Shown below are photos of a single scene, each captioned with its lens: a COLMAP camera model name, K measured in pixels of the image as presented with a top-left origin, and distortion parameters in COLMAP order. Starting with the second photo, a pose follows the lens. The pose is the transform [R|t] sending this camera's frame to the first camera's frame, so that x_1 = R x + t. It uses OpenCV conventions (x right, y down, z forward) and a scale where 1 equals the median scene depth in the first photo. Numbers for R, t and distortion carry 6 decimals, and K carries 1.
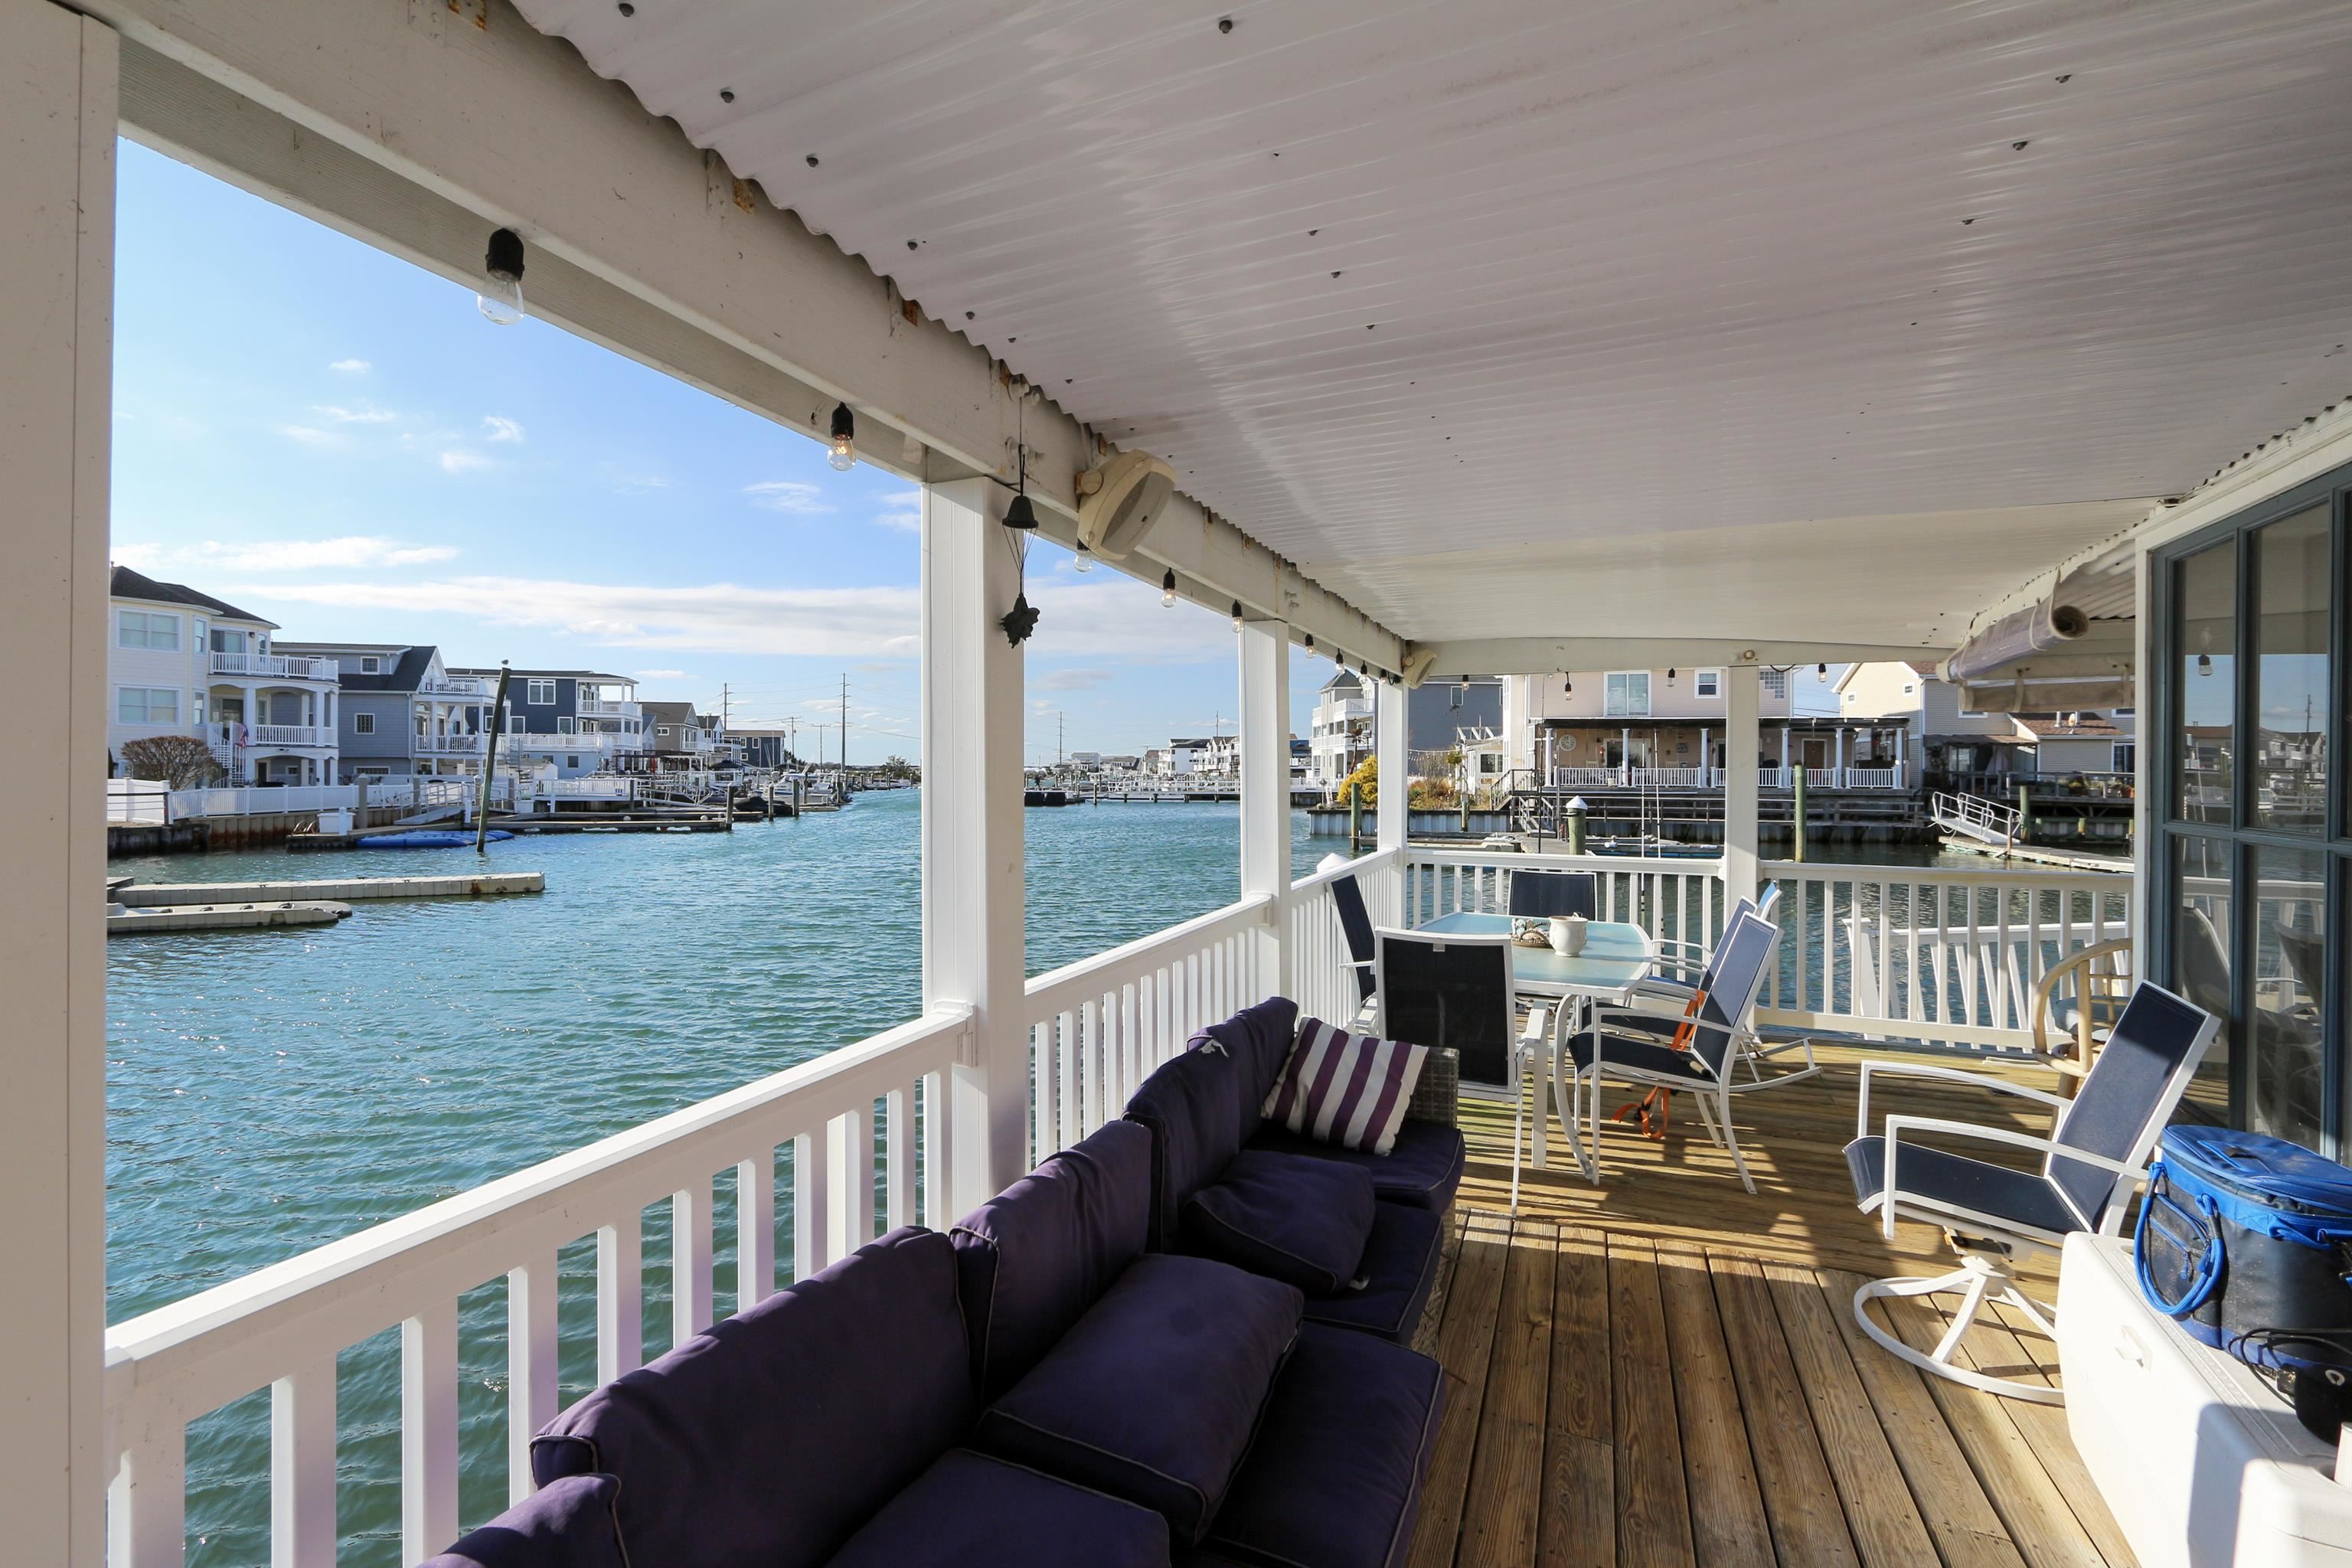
lens RADIAL K [[1080.2, 0, 1148.3], [0, 1080.2, 773.1], [0, 0, 1]] dist [-0.015405, 0.000259]
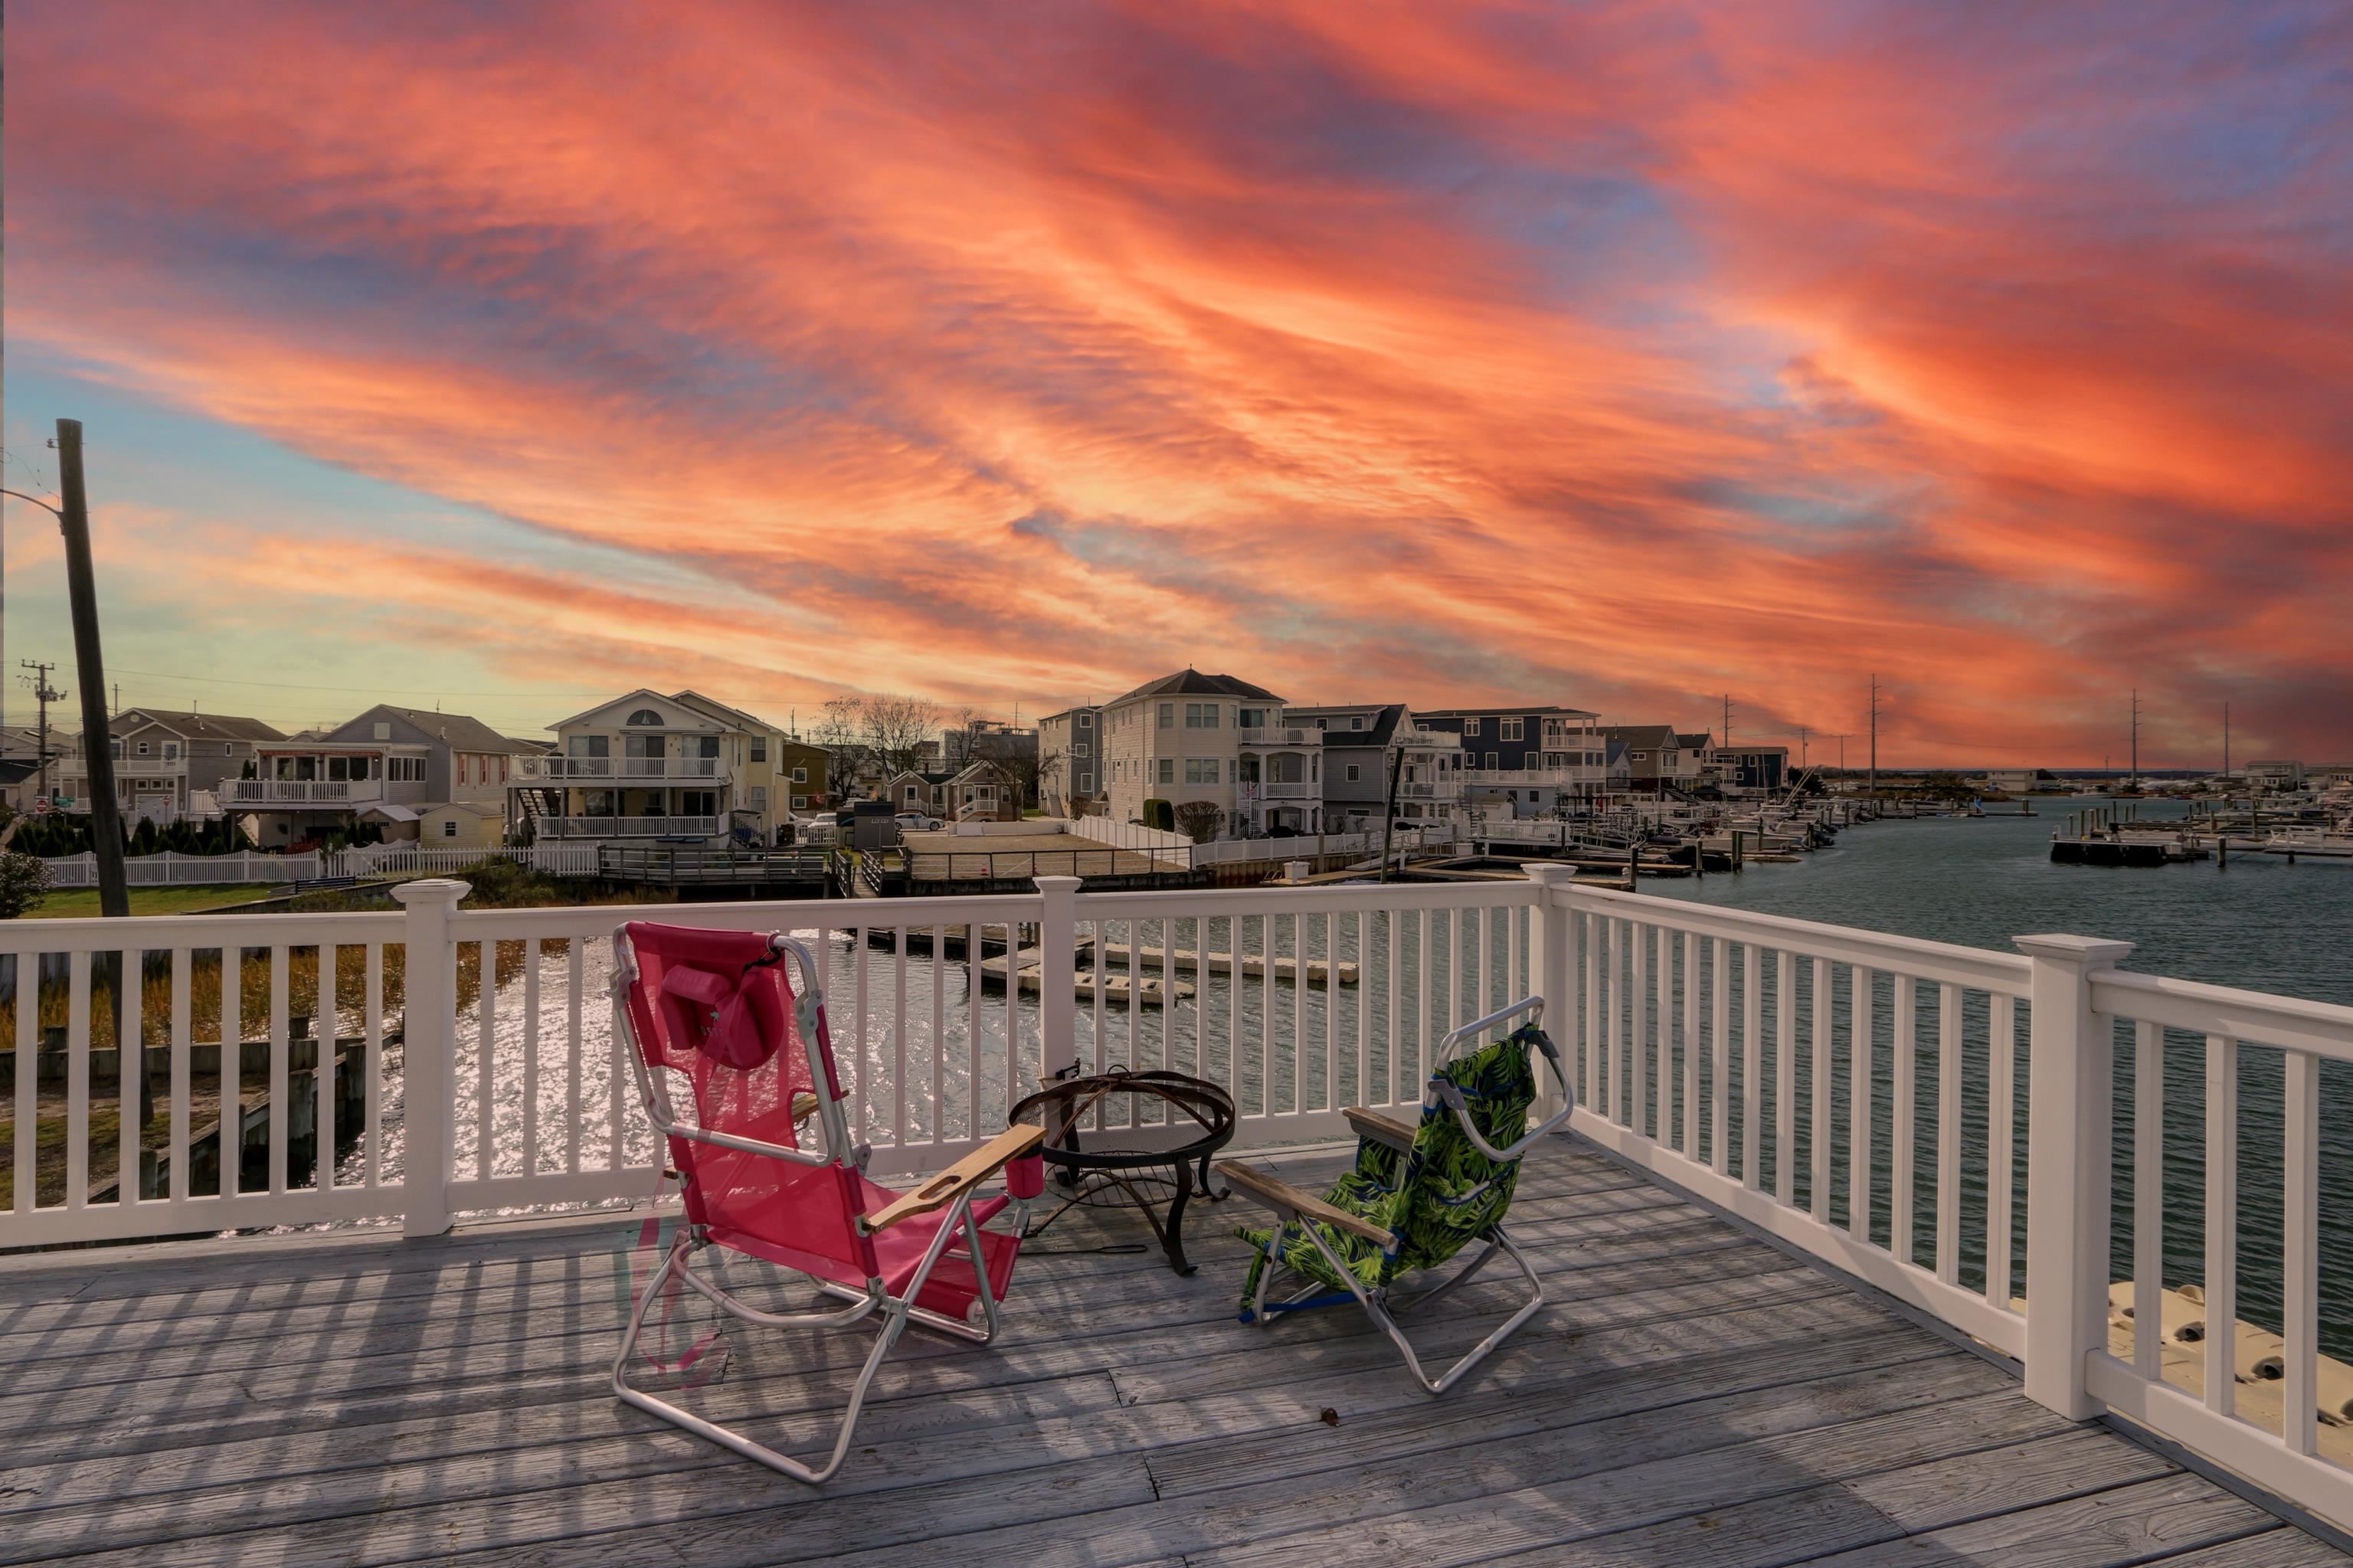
lens RADIAL K [[1079.3, 0, 1163.1], [0, 1079.3, 768.6], [0, 0, 1]] dist [-0.014155, 0.000951]
pose [[0.639891, -0.004475, -0.768452, 0.078472], [-0.001501, 0.999974, -0.007073, -0.051446], [0.768464, 0.005679, 0.639868, 0.072518]]
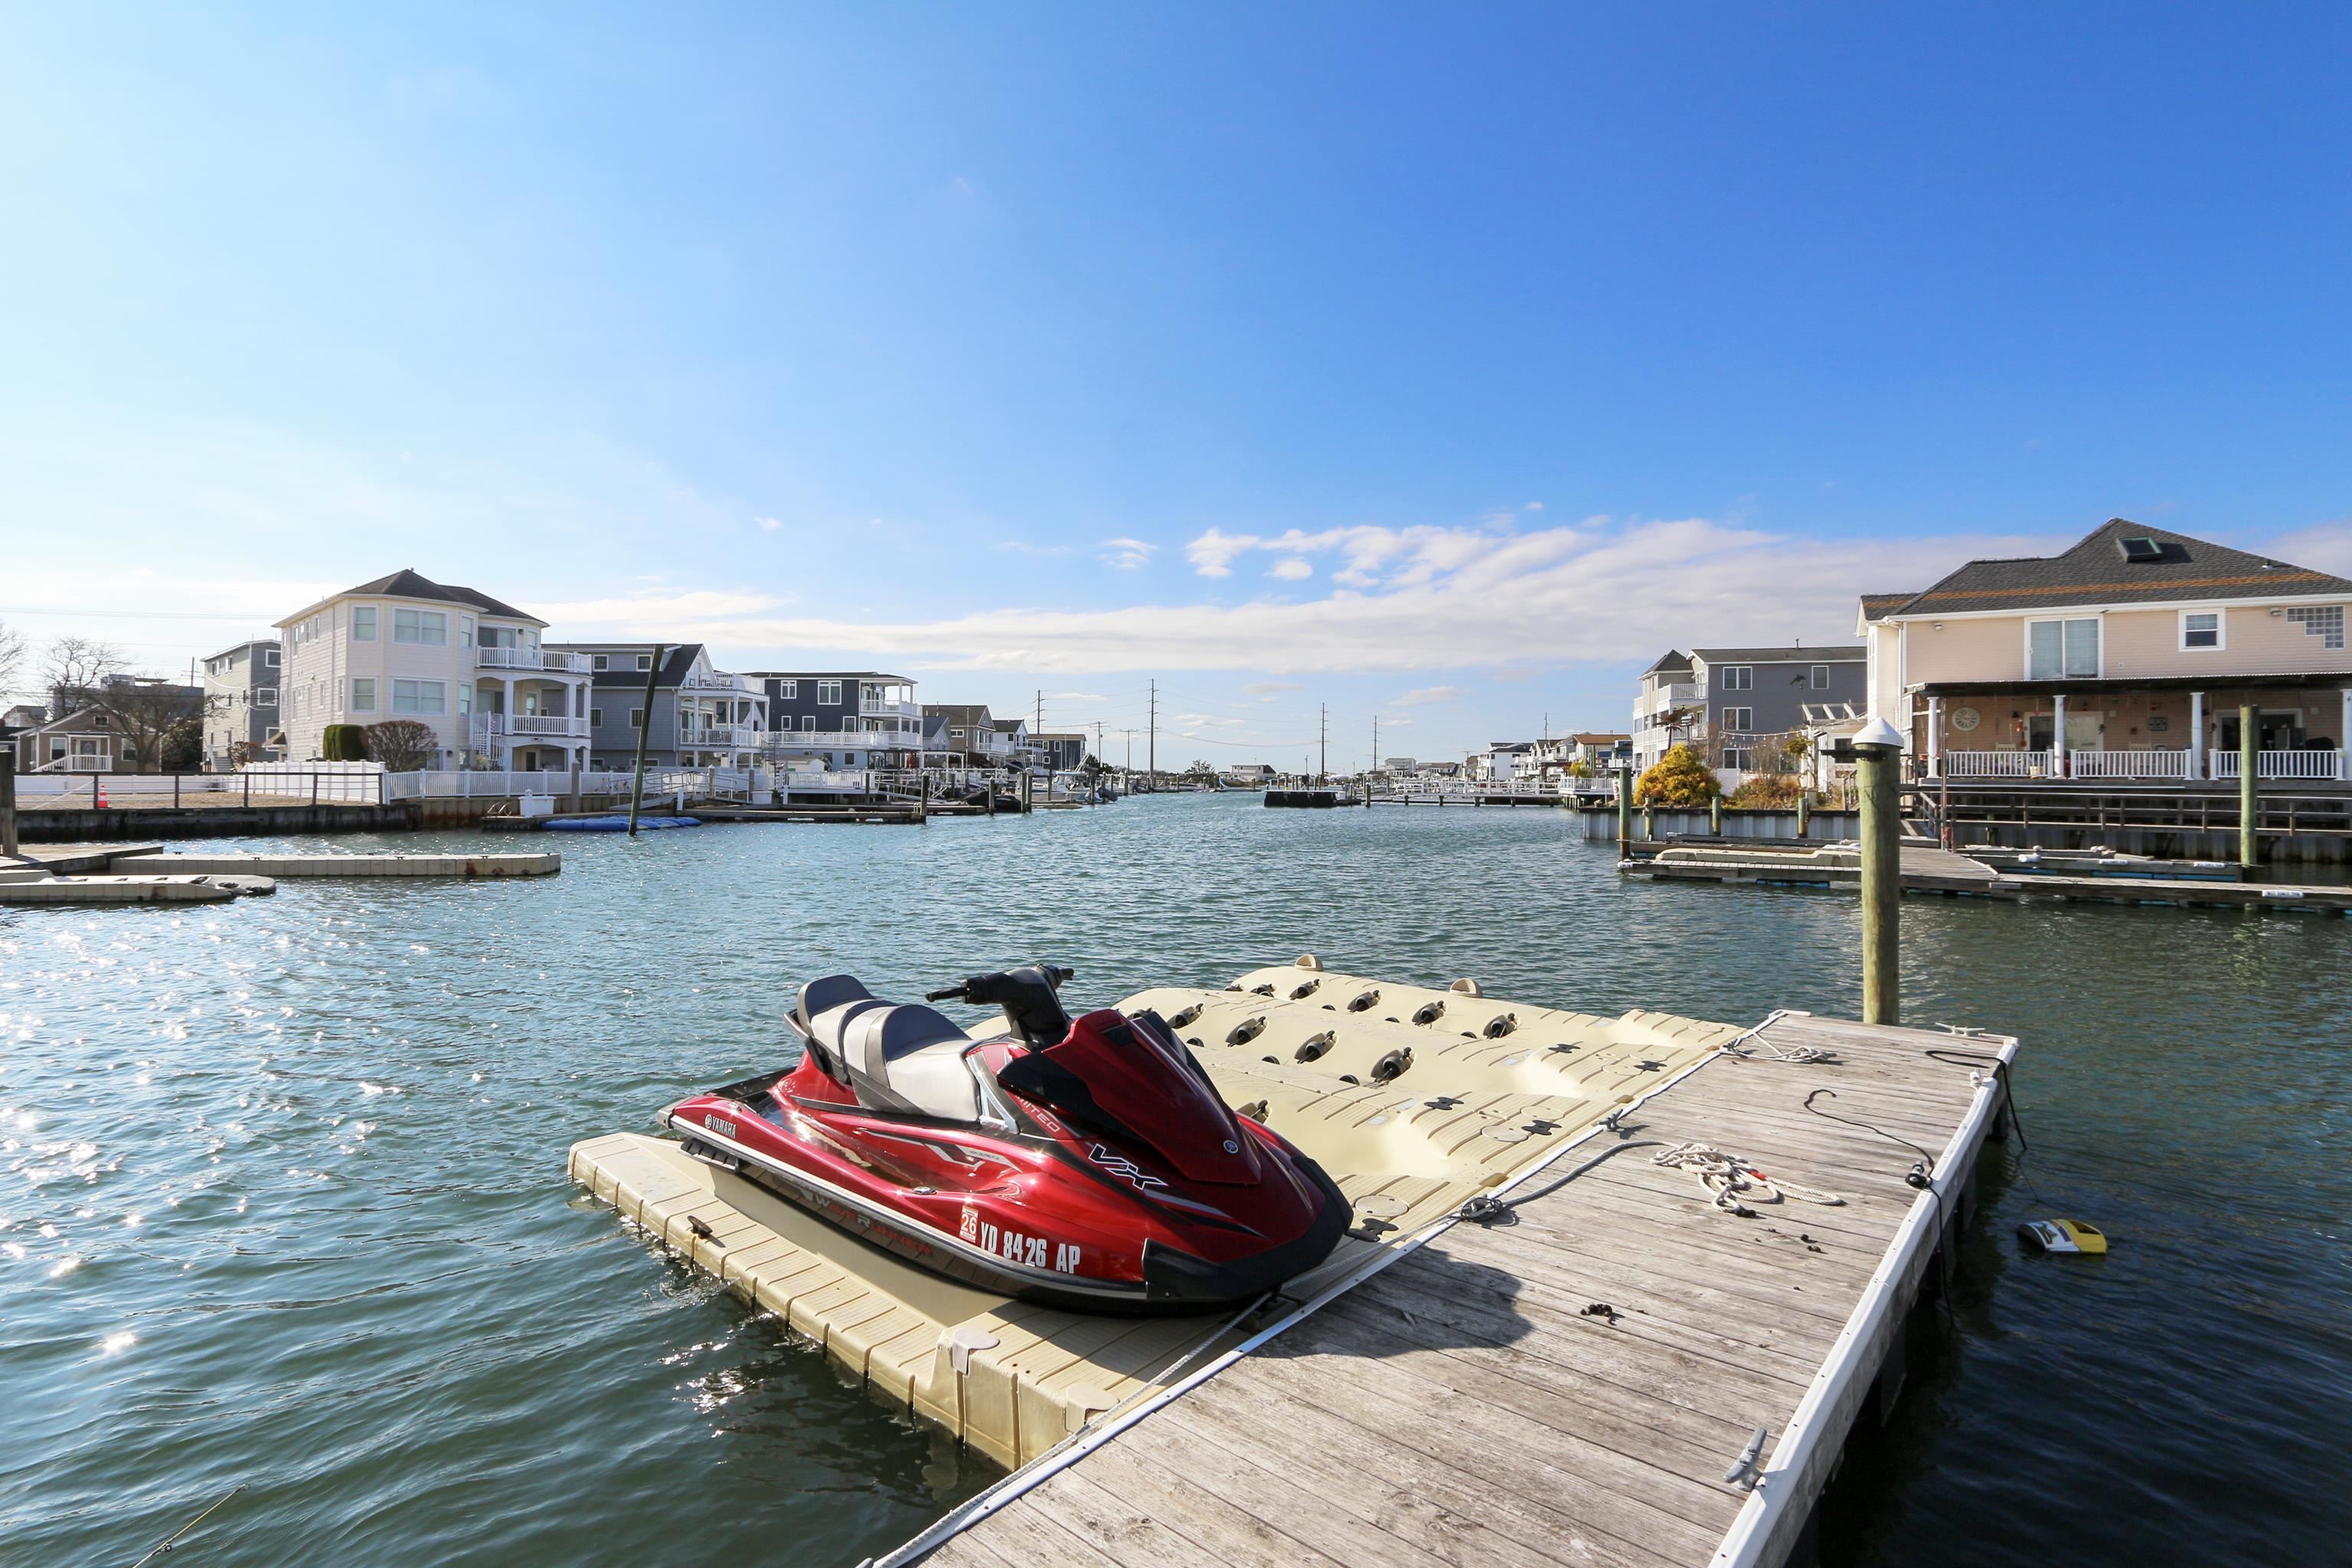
lens RADIAL K [[1082.5, 0, 1154.5], [0, 1082.5, 767.7], [0, 0, 1]] dist [-0.014846, 0.000650]
pose [[0.957231, 0.001158, -0.289323, 0.078371], [-0.004925, 0.999912, -0.012294, 0.016244], [0.289284, 0.013193, 0.957152, 0.157498]]
